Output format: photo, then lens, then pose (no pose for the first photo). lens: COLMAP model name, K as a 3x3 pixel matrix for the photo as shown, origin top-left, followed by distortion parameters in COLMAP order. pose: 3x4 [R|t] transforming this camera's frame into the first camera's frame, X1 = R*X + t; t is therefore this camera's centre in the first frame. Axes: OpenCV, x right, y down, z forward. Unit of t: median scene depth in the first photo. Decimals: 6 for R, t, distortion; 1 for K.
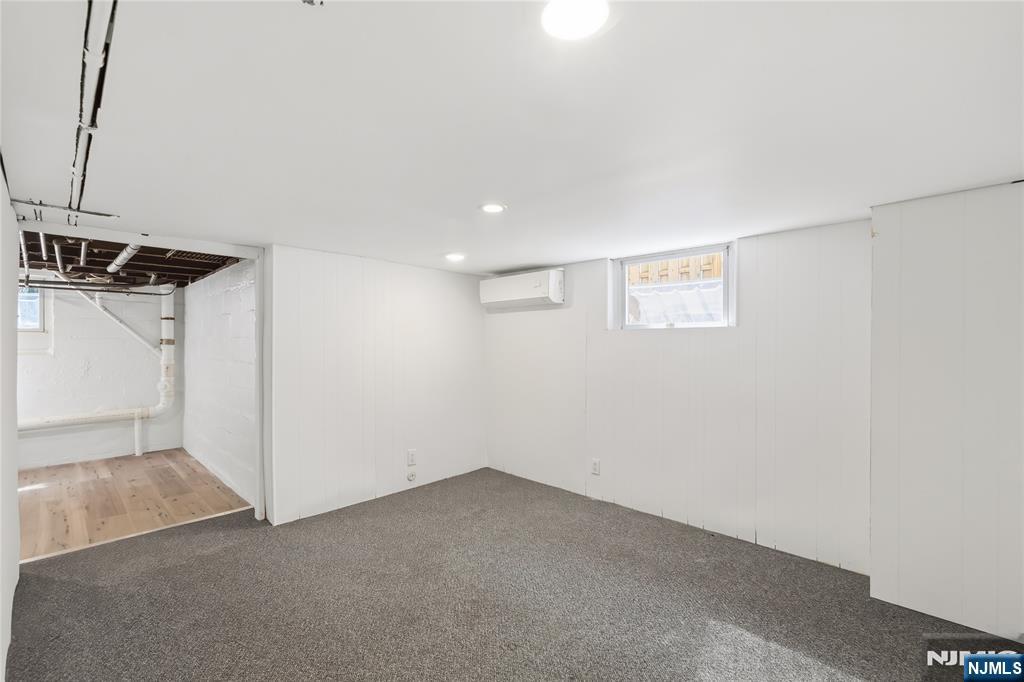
lens RADIAL K [[441.8, 0, 512.0], [0, 441.8, 341.0], [0, 0, 1]] dist [0.000858, 0.000400]
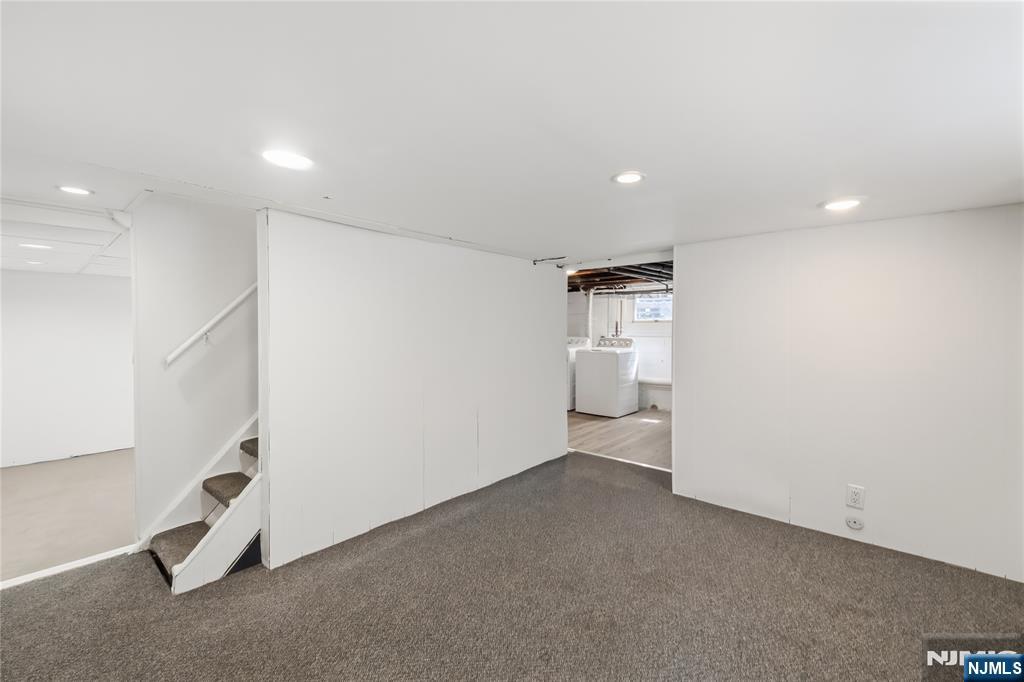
lens RADIAL K [[441.8, 0, 512.0], [0, 441.8, 341.0], [0, 0, 1]] dist [0.000858, 0.000400]
pose [[0.038980, 0.037302, -0.998544, 0.639374], [0.004585, 0.999286, 0.037509, -0.018564], [0.999229, -0.006041, 0.038781, 0.618170]]
